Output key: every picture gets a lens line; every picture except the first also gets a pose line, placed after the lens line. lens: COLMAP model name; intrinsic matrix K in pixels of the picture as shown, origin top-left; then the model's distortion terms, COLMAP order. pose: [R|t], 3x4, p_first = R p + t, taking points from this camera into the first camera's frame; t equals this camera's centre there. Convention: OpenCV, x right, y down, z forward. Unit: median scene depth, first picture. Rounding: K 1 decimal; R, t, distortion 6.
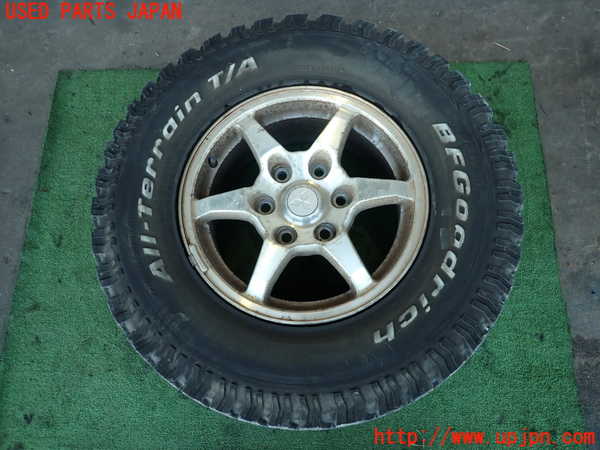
lens RADIAL K [[433.0, 0, 315.9], [0, 433.0, 226.7], [0, 0, 1]] dist [-0.003680, 0.000152]
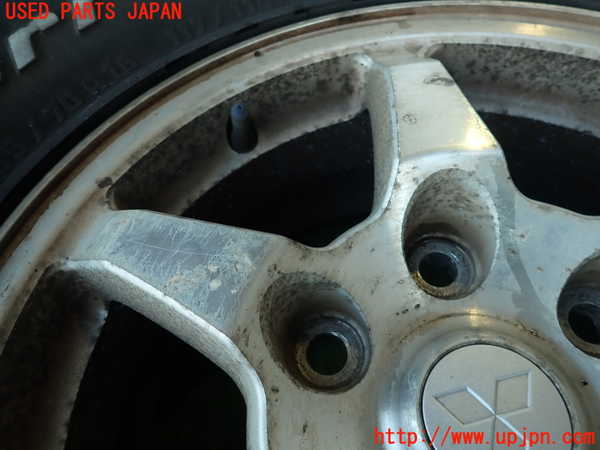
lens RADIAL K [[441.9, 0, 300.0], [0, 441.9, 225.0], [0, 0, 1]] dist [0.001333, -0.002657]
pose [[0.874463, 0.407245, -0.263565, -0.094736], [-0.459559, 0.869439, -0.181333, -0.055227], [0.155307, 0.279692, 0.947445, 0.746711]]
